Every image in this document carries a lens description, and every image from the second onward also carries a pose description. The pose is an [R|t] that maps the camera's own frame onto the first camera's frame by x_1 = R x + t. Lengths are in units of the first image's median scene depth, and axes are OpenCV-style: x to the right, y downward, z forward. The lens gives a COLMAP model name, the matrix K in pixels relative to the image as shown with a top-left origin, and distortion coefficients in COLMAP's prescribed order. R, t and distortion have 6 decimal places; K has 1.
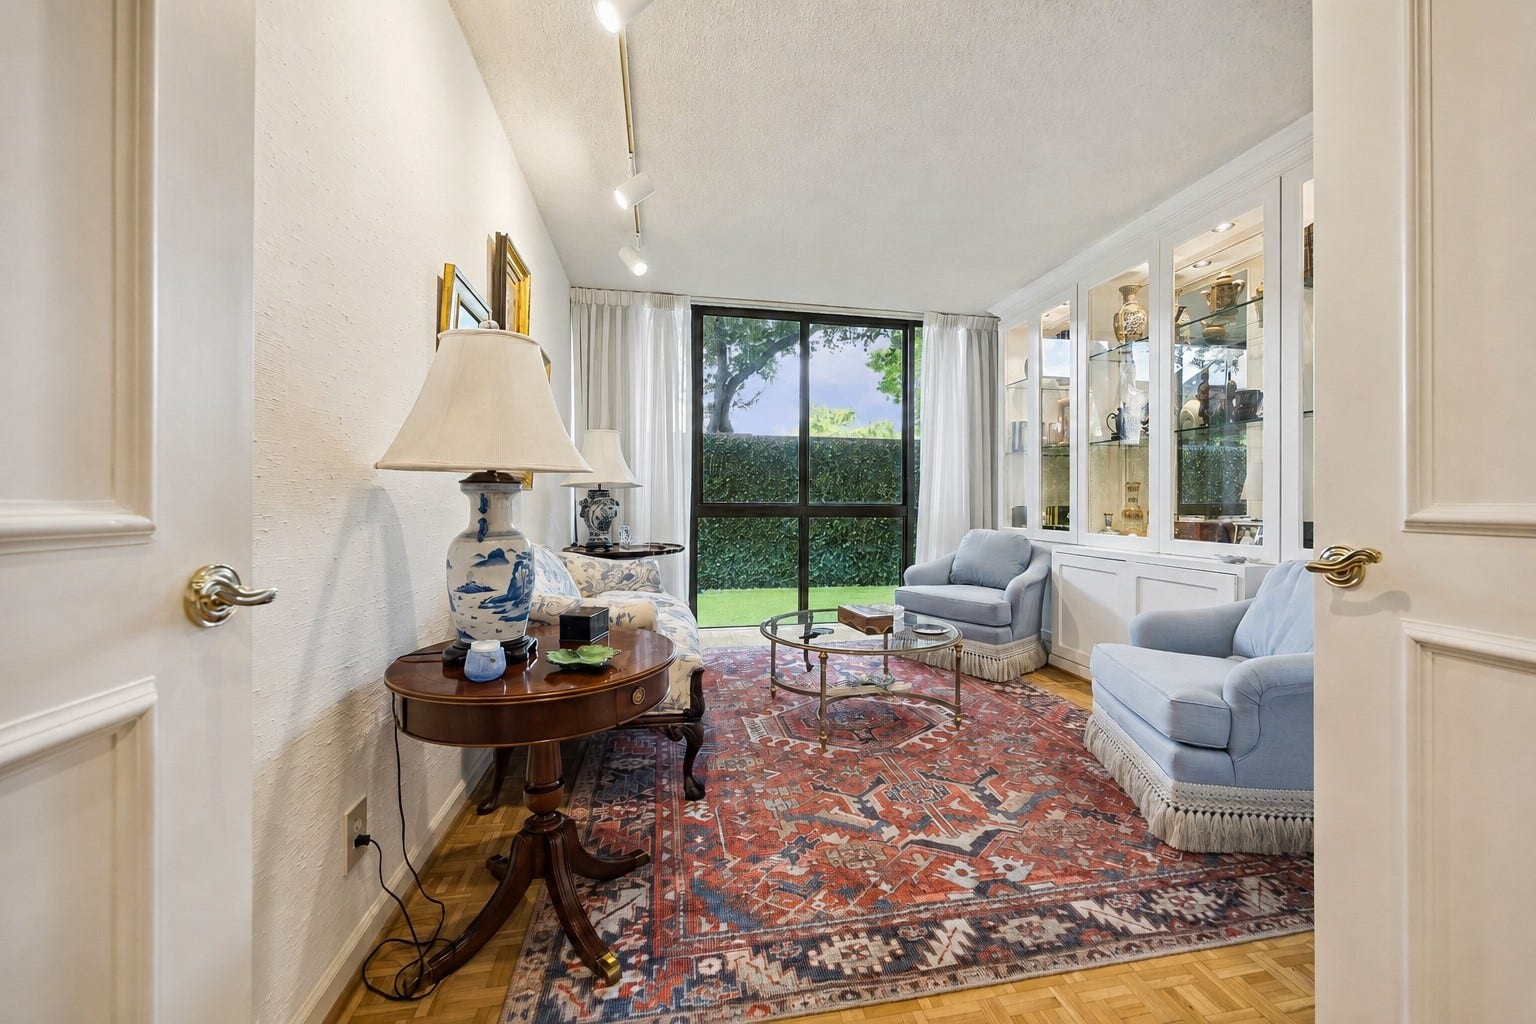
lens RADIAL K [[559.0, 0, 771.0], [0, 559.0, 502.0], [0, 0, 1]] dist [-0.001871, -0.000257]
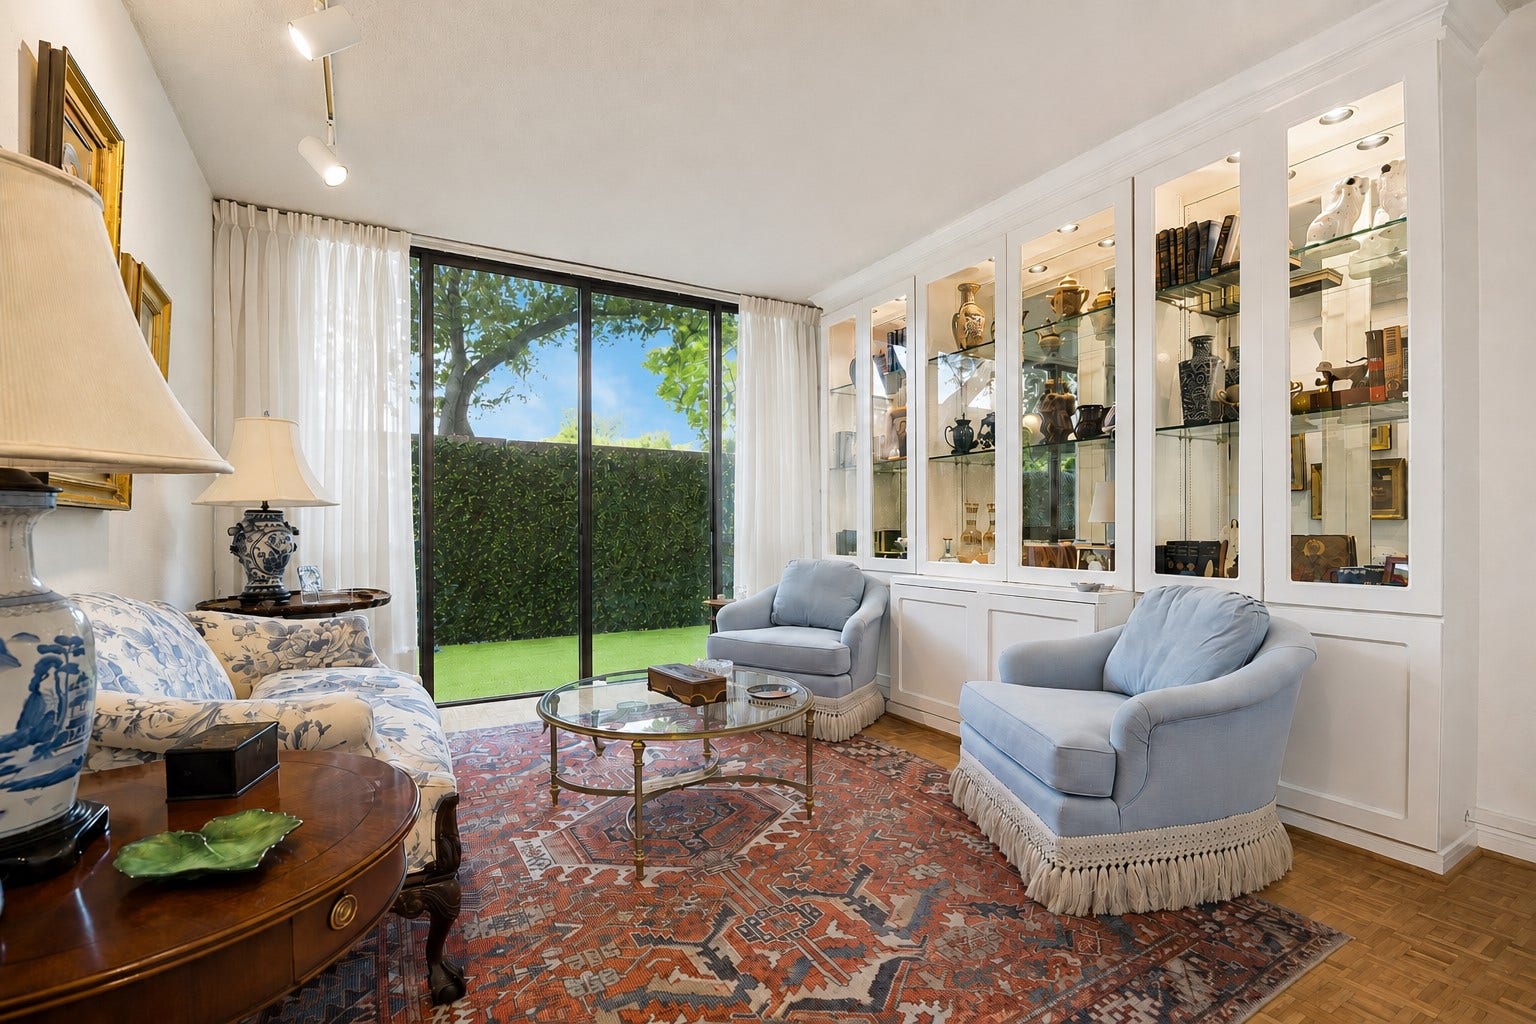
lens RADIAL K [[657.5, 0, 766.3], [0, 657.5, 531.5], [0, 0, 1]] dist [-0.022783, 0.000544]
pose [[0.938092, -0.008745, 0.346275, -0.034199], [0.006263, 0.999946, 0.008286, -0.000740], [-0.346329, -0.005604, 0.938096, 0.140321]]
